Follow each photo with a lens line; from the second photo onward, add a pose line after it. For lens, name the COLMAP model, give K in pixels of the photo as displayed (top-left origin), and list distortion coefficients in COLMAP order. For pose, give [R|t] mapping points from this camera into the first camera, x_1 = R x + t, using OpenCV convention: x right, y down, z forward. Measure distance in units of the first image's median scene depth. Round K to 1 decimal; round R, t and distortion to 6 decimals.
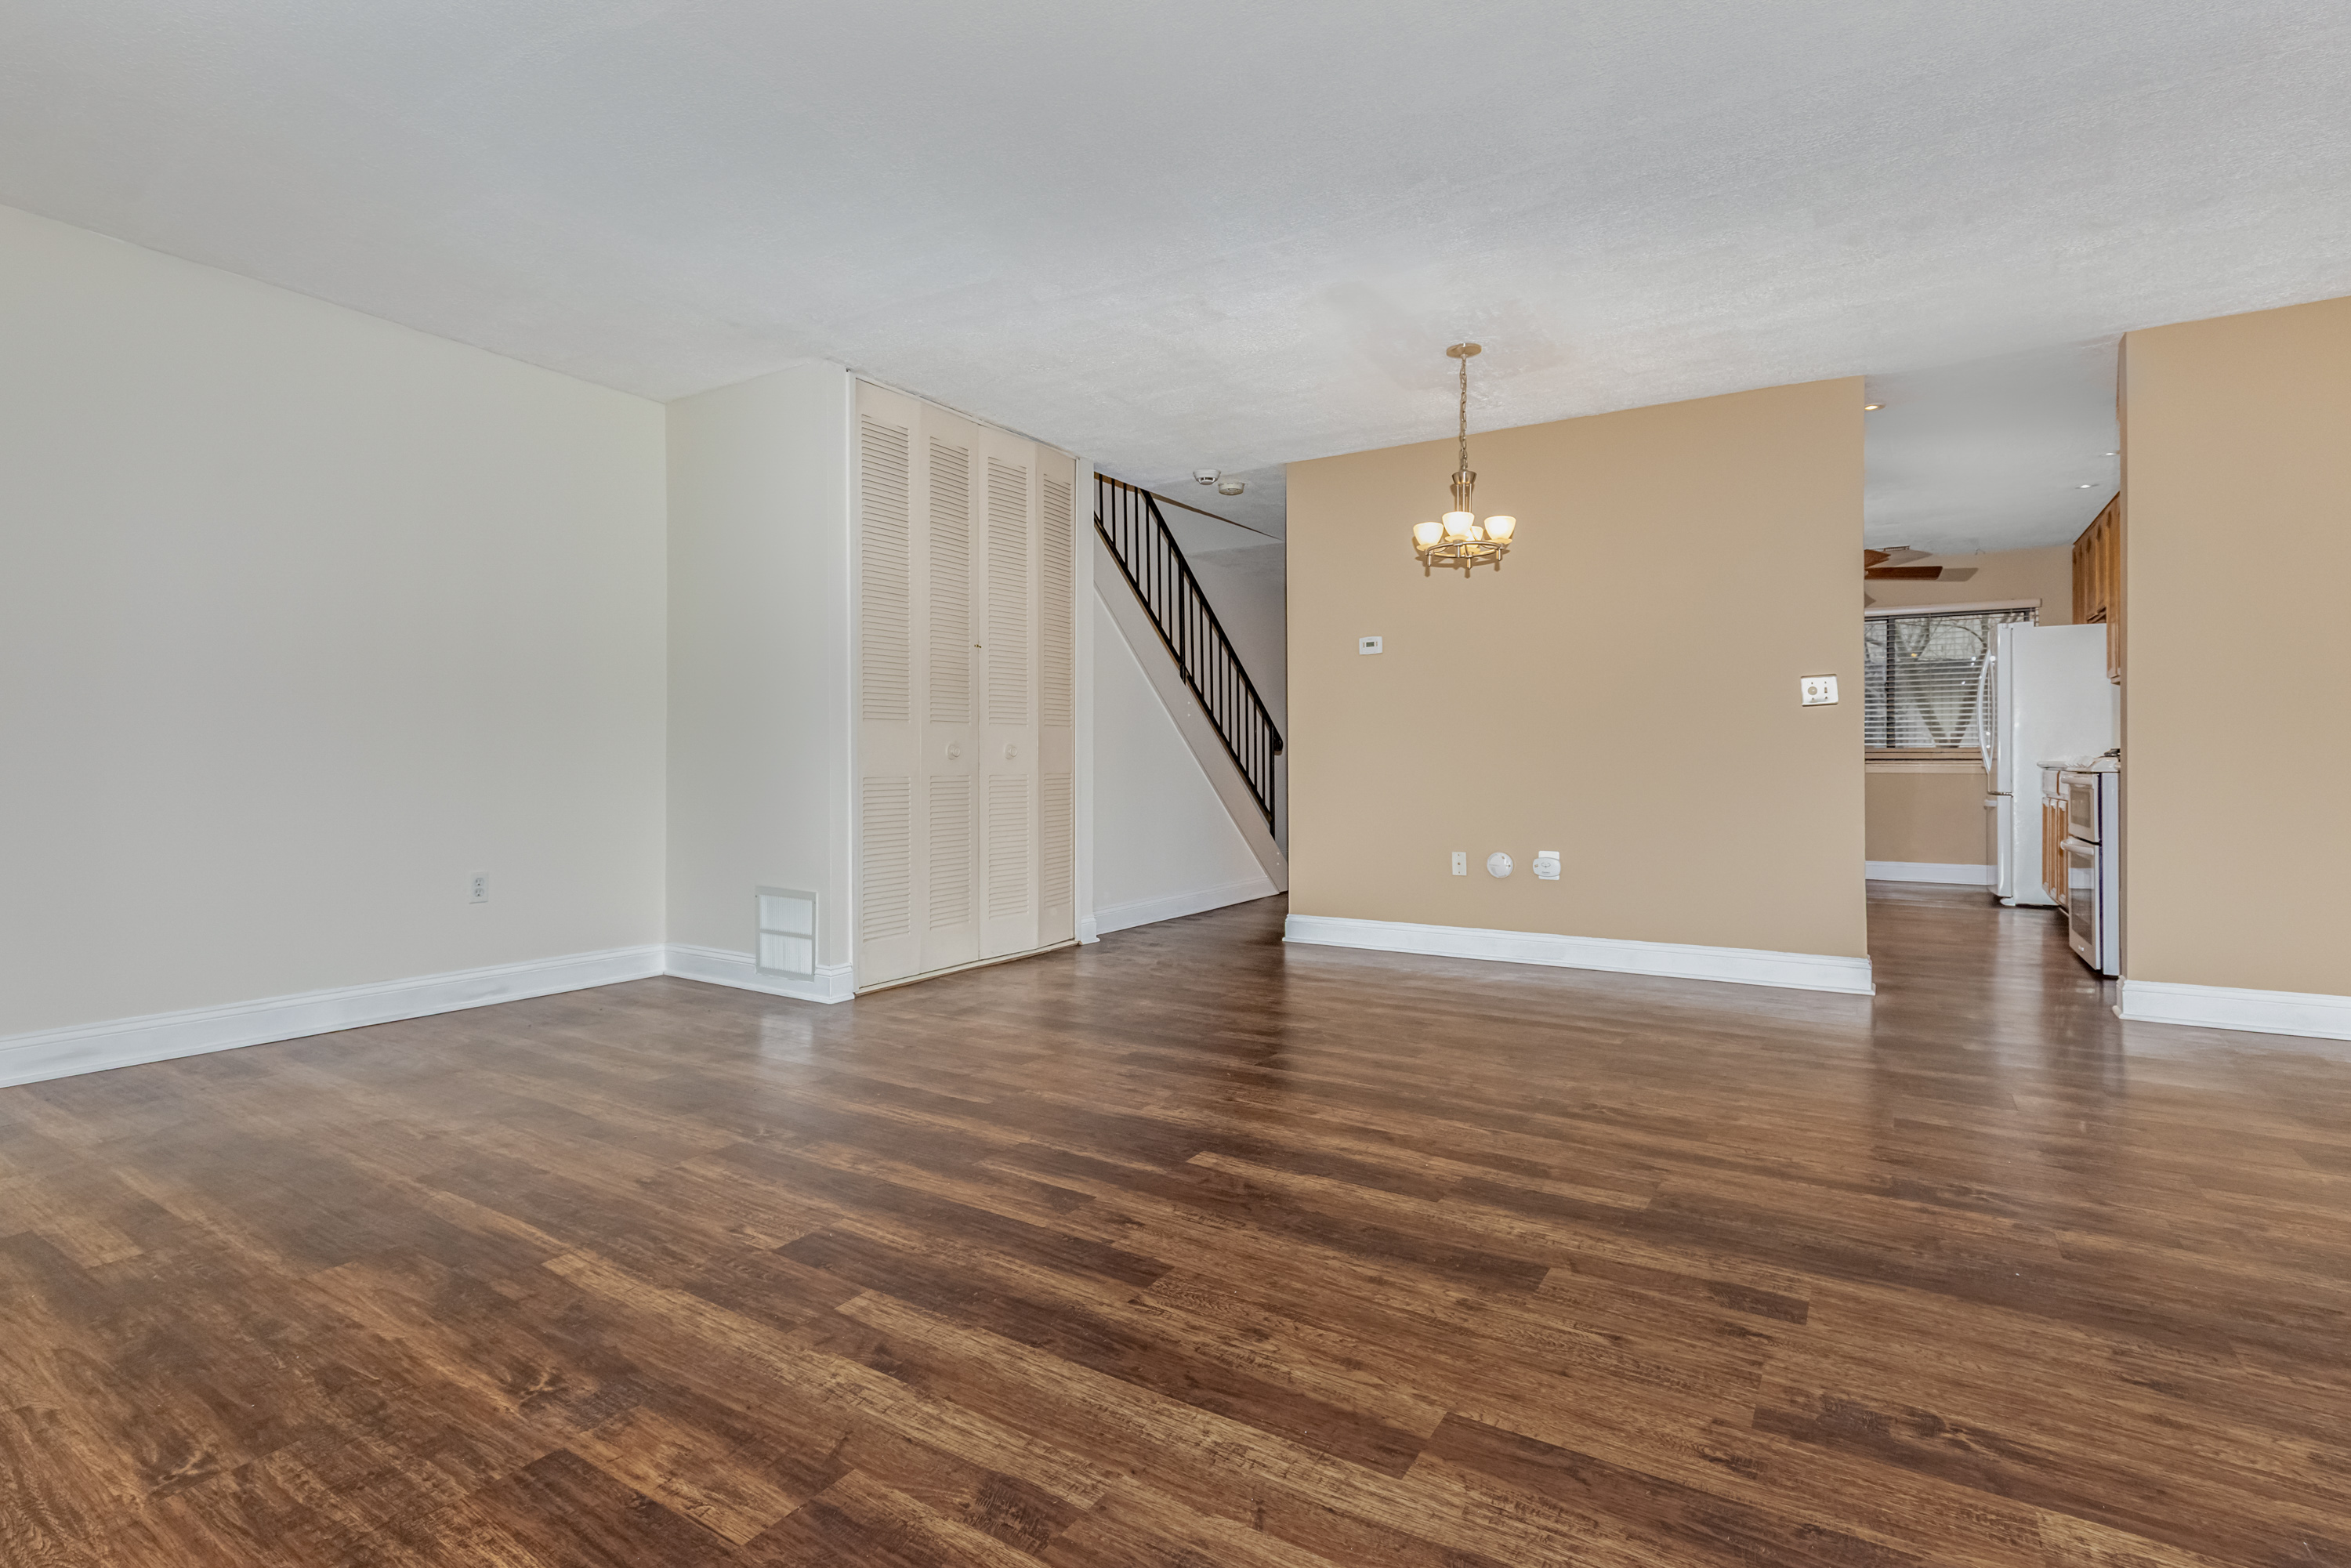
lens RADIAL K [[1100.6, 0, 1164.8], [0, 1100.6, 805.0], [0, 0, 1]] dist [0.000818, 0.000000]
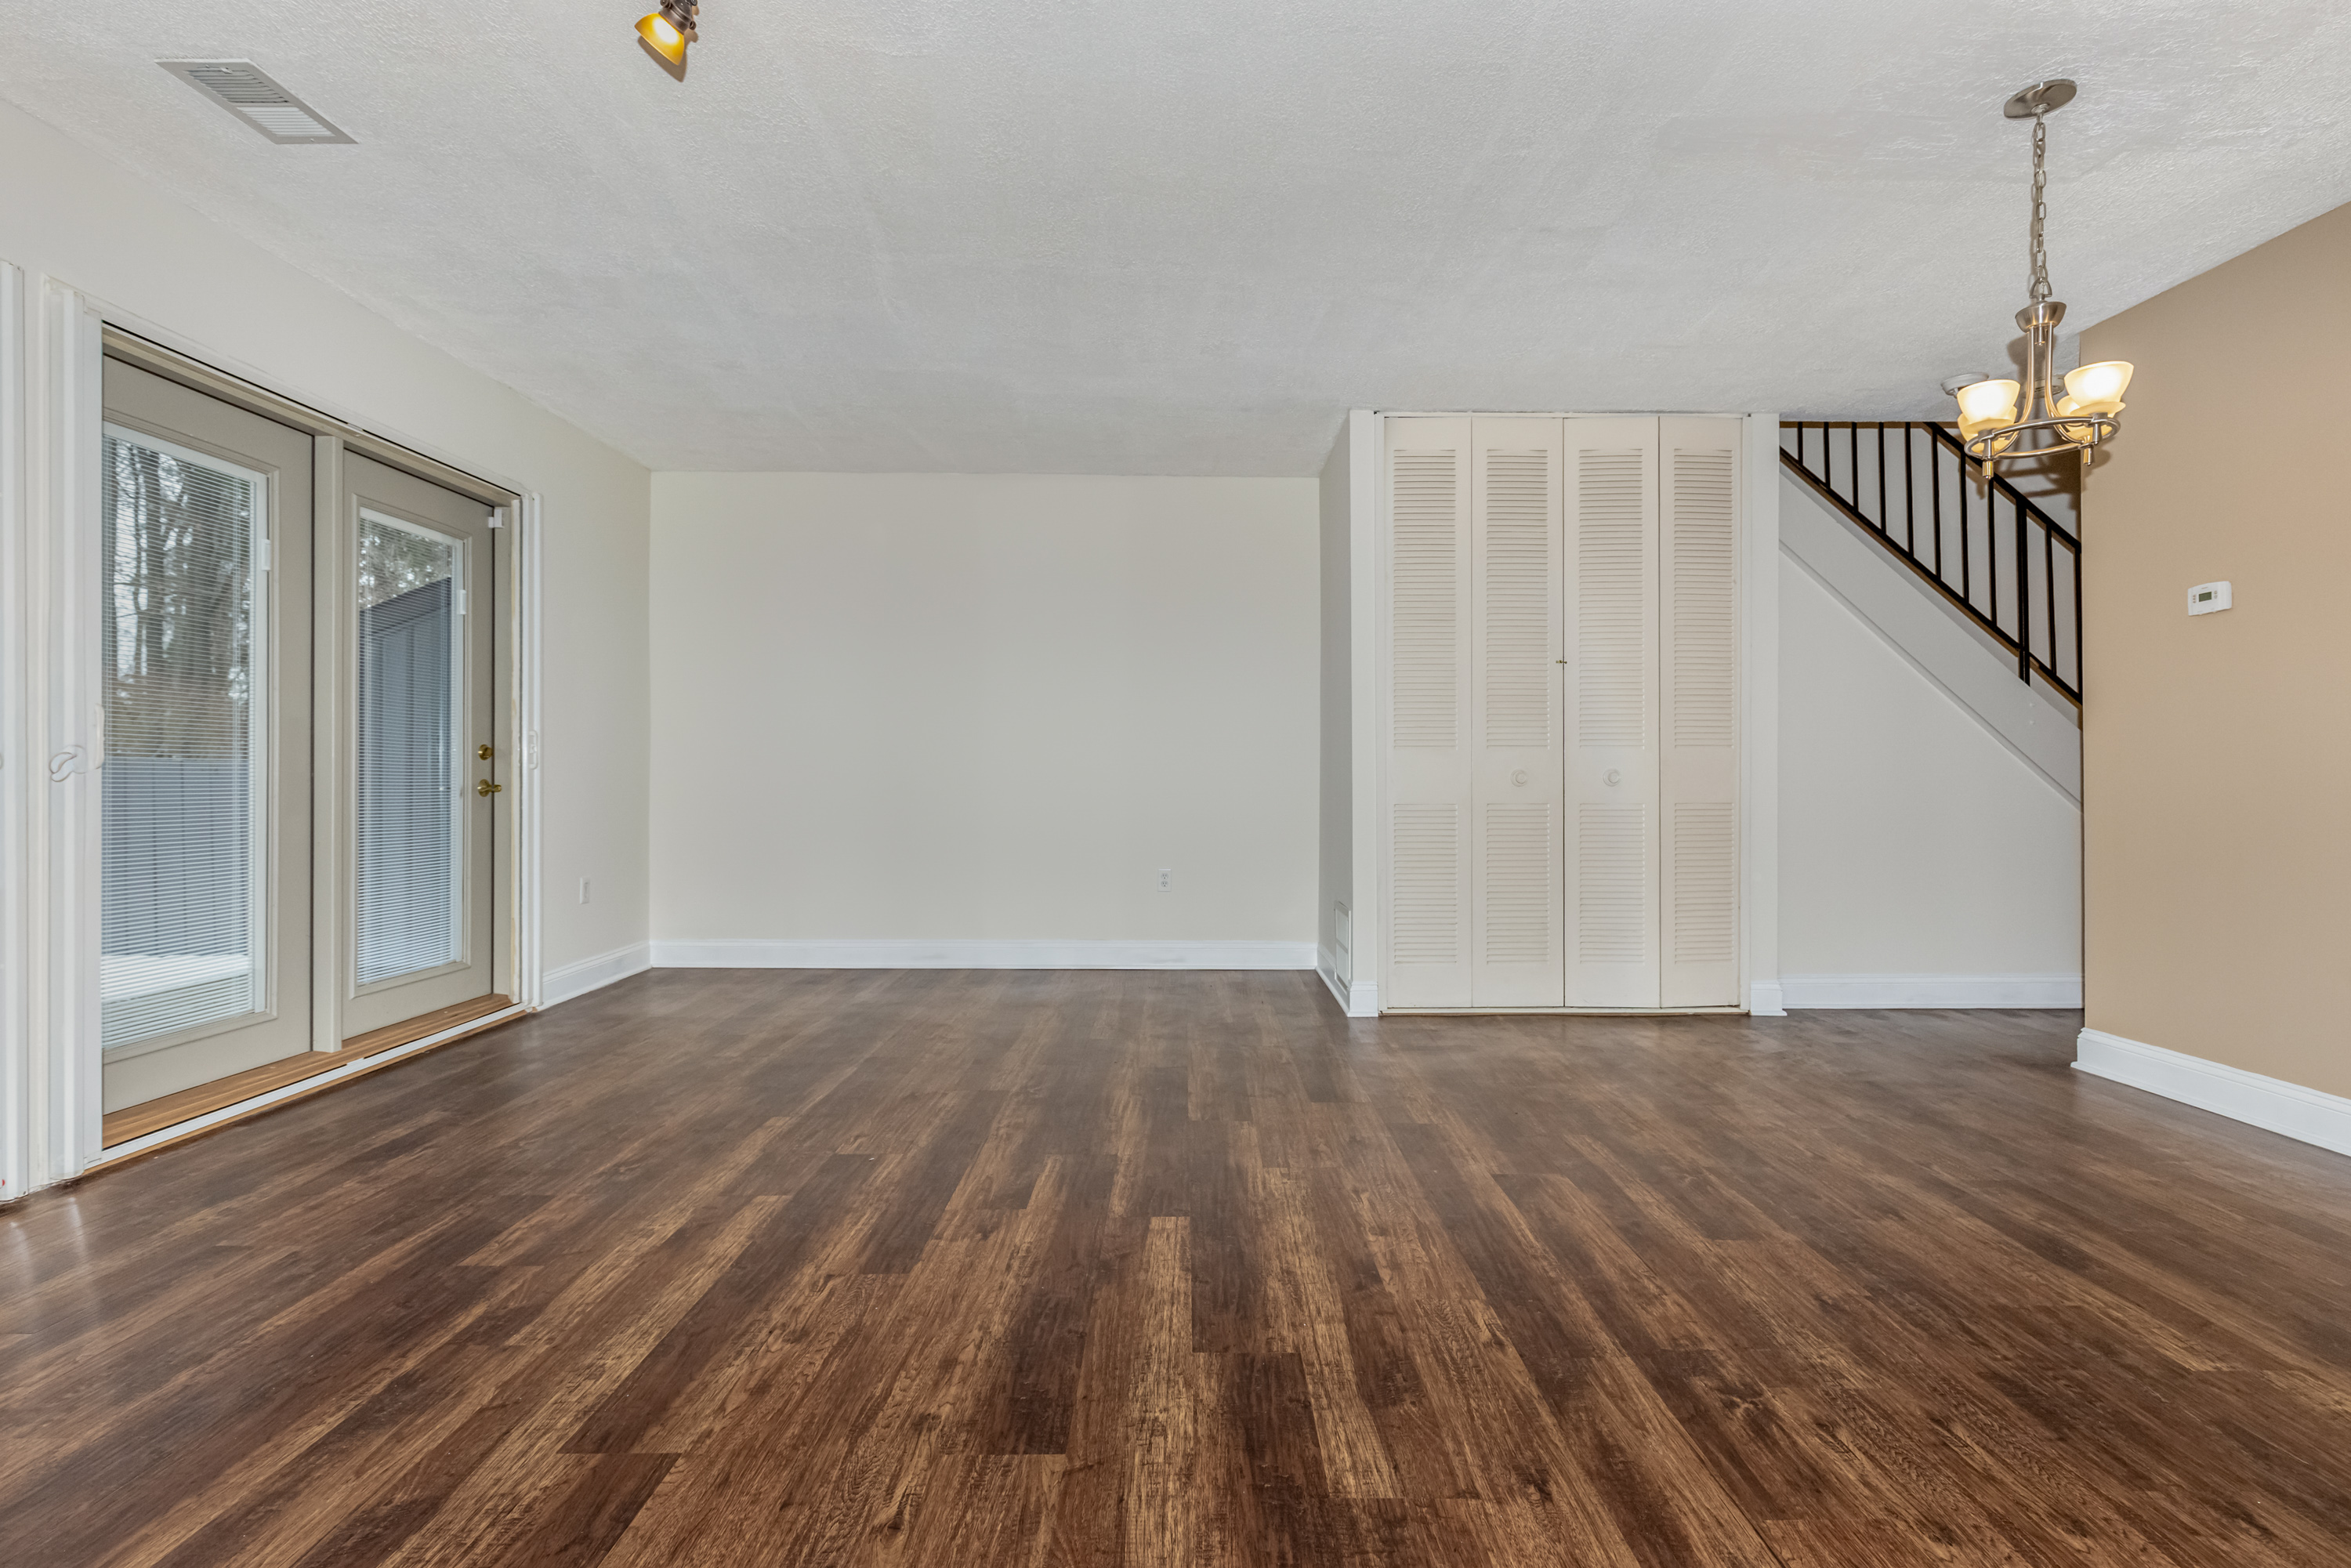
lens RADIAL K [[1100.6, 0, 1210.0], [0, 1100.6, 760.5], [0, 0, 1]] dist [0.000818, 0.000000]
pose [[0.561580, -0.011246, -0.827346, 0.815654], [-0.034755, 0.998705, -0.037165, -0.032920], [0.826693, 0.049625, 0.560461, 0.483688]]
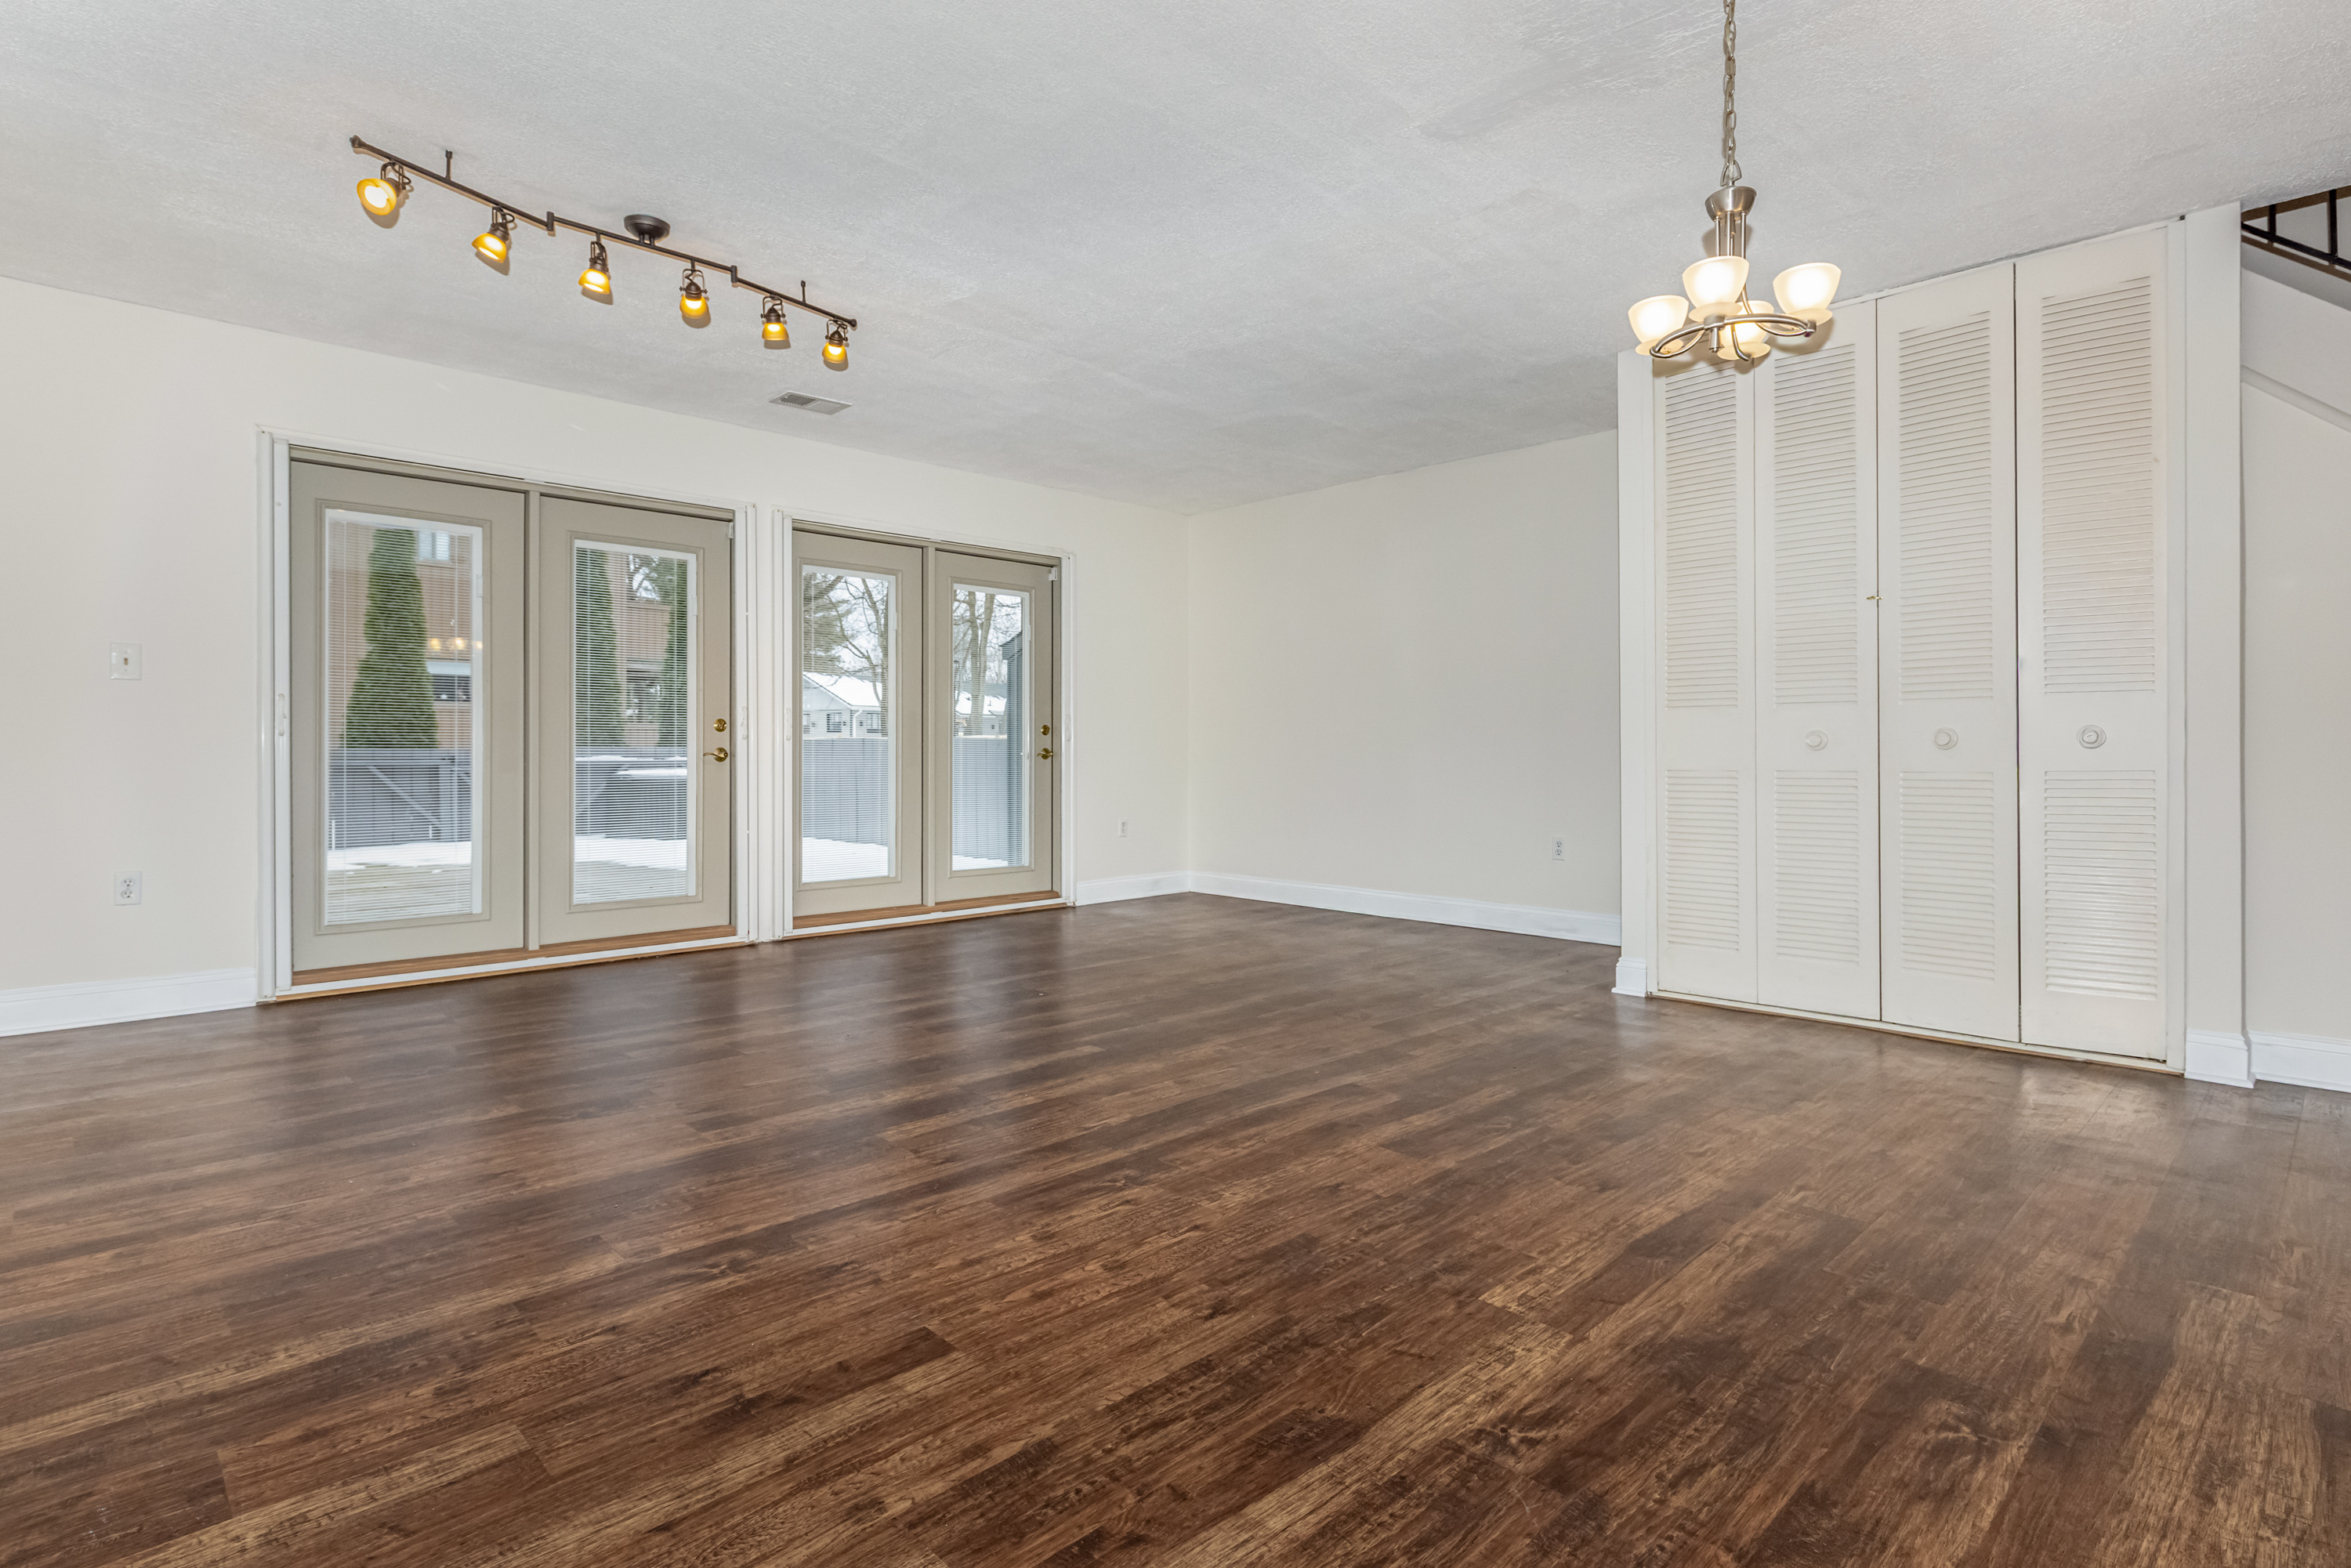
lens RADIAL K [[1164.3, 0, 1155.2], [0, 1164.3, 780.2], [0, 0, 1]] dist [0.003870, -0.000916]
pose [[-0.223813, 0.023469, -0.974350, 1.374298], [-0.038796, 0.998703, 0.032968, -0.053680], [0.973860, 0.045180, -0.222612, 1.358625]]
